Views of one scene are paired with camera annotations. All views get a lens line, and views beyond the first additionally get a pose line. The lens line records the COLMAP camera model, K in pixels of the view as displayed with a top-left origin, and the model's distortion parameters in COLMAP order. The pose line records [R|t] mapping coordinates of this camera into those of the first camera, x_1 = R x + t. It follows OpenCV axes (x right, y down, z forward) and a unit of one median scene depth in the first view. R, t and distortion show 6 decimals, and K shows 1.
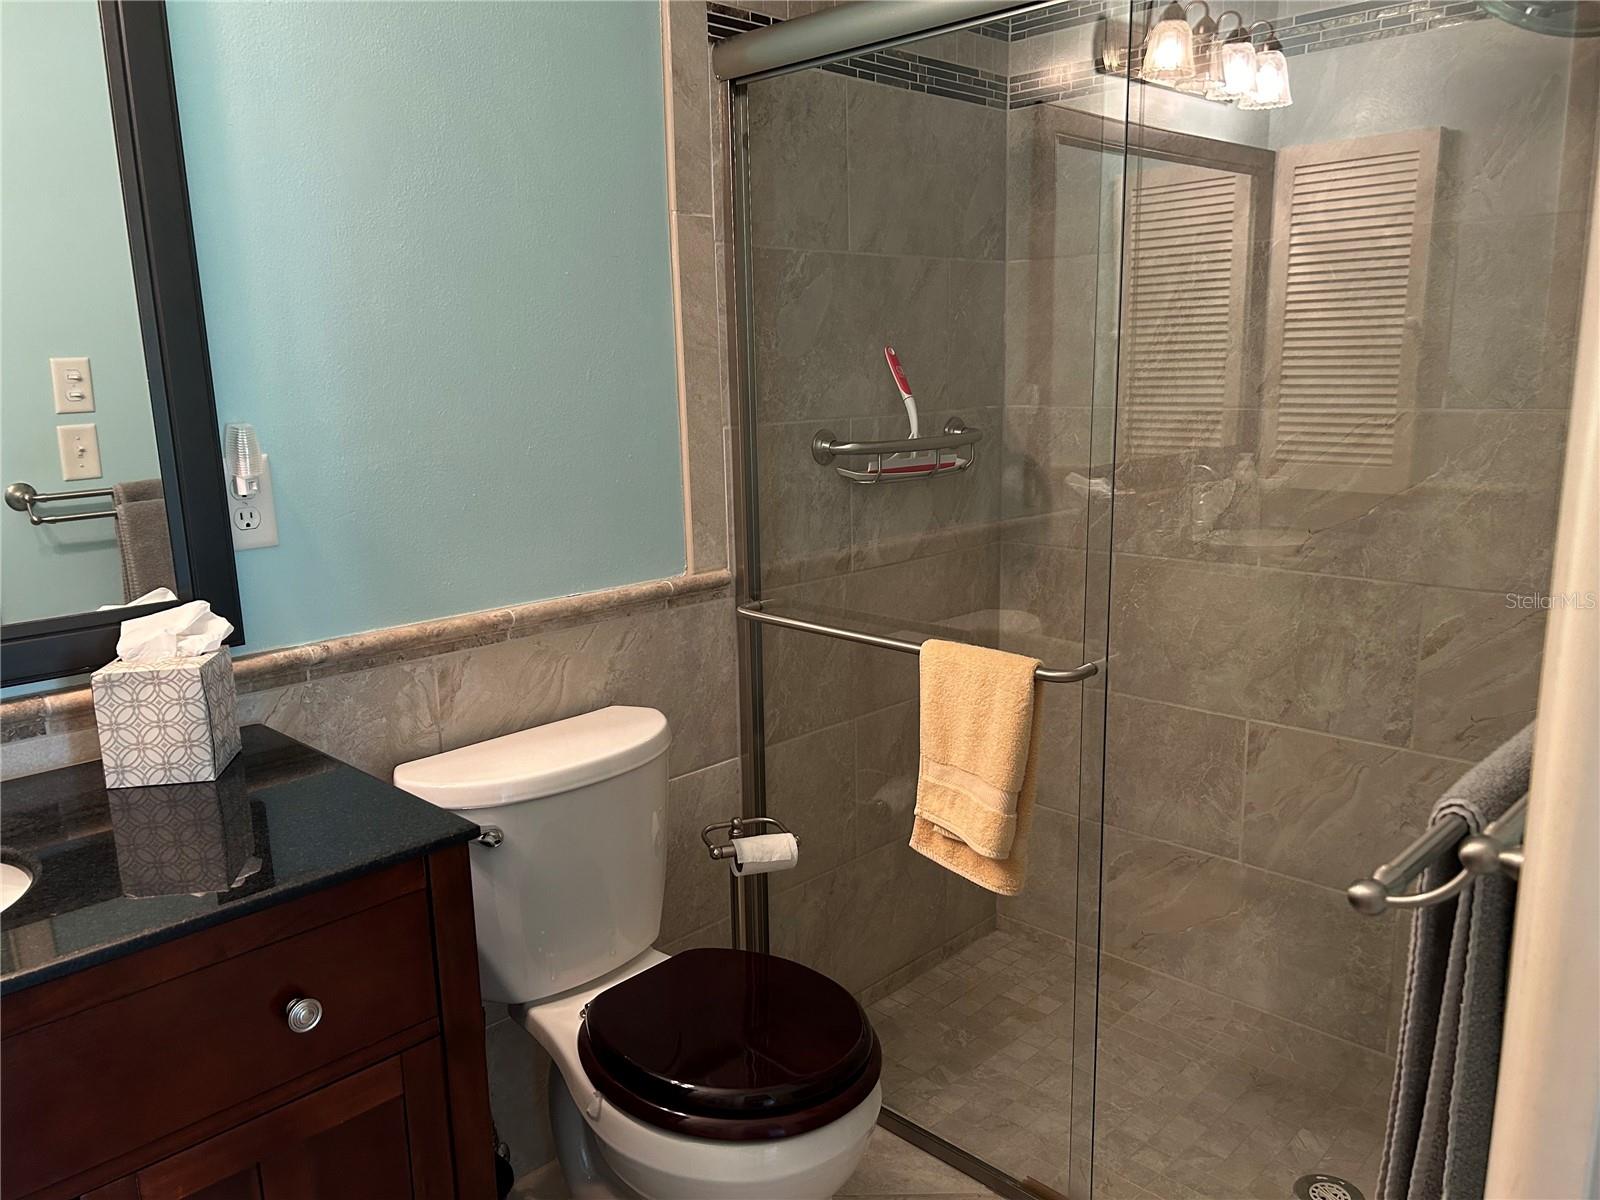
lens RADIAL K [[1206.2, 0, 799.6], [0, 1206.2, 611.9], [0, 0, 1]] dist [0.075569, -0.102236]
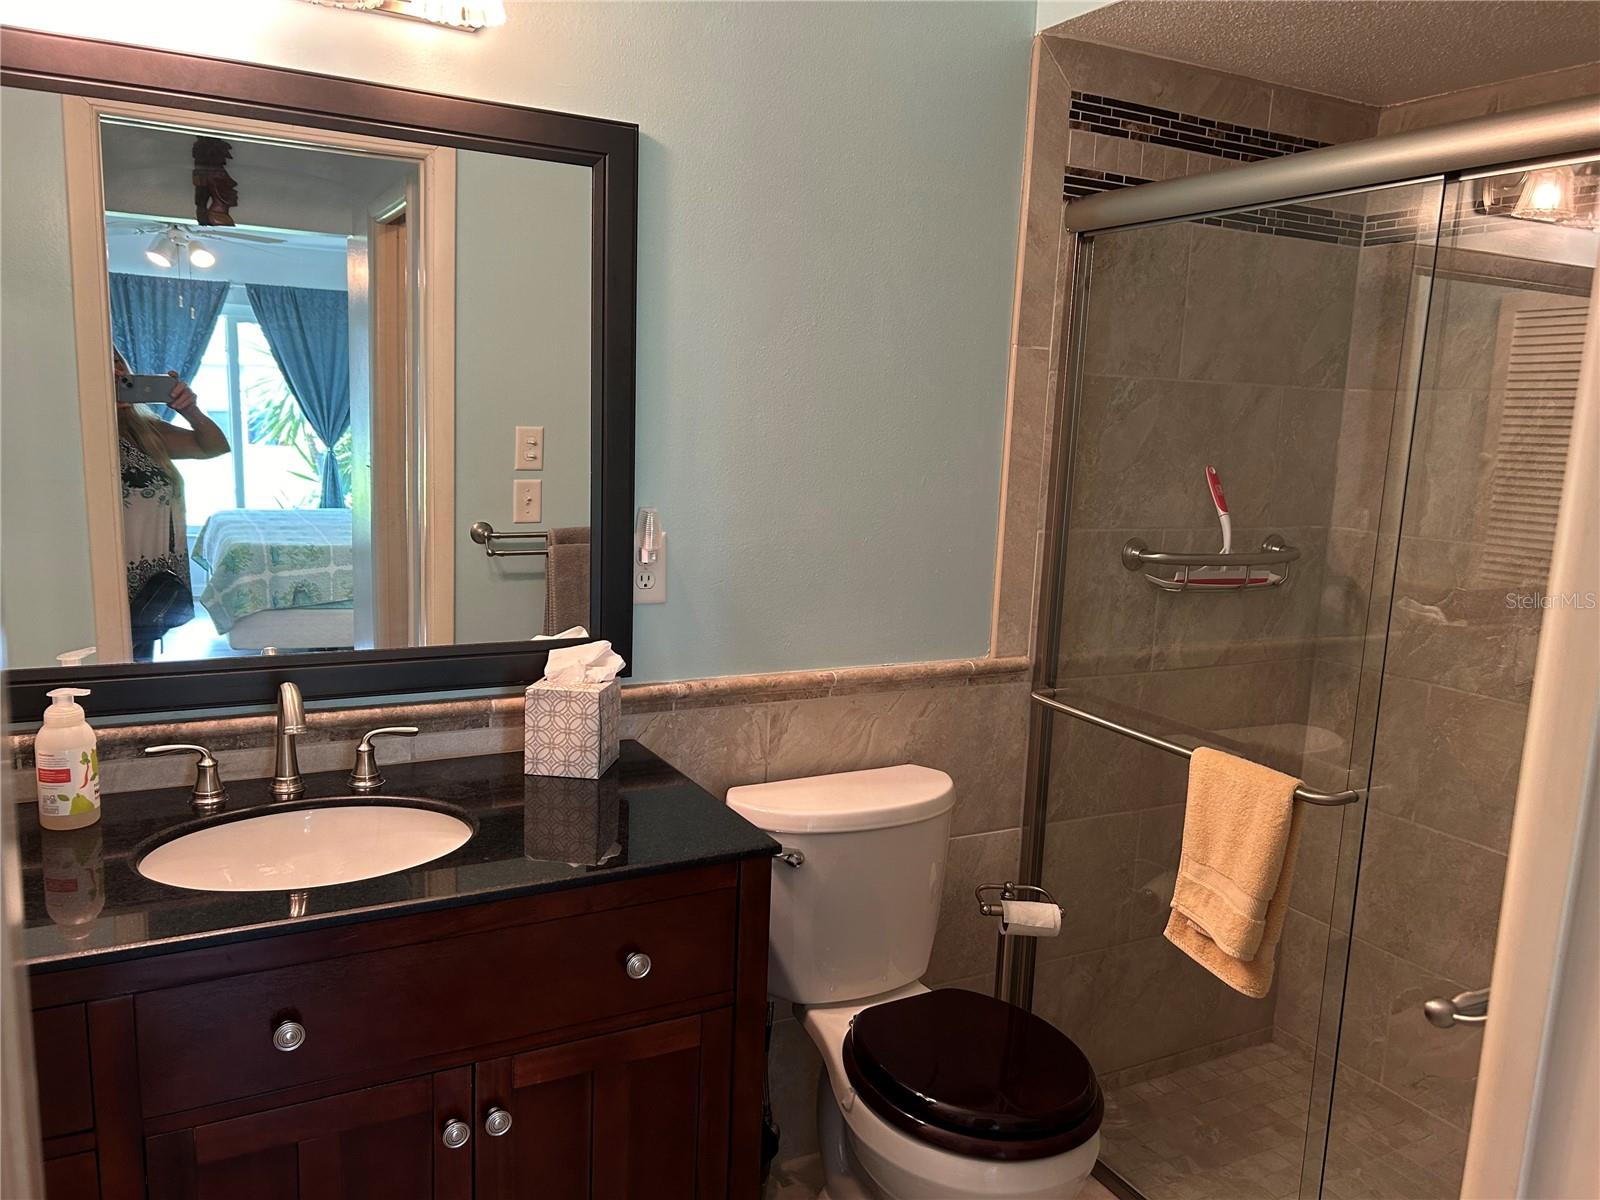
lens RADIAL K [[1206.2, 0, 806.3], [0, 1206.2, 603.9], [0, 0, 1]] dist [0.075569, -0.102236]
pose [[0.954560, 0.105883, -0.278575, 0.056172], [-0.120712, 0.992013, -0.036577, -0.020444], [0.272477, 0.068543, 0.959718, -0.145292]]
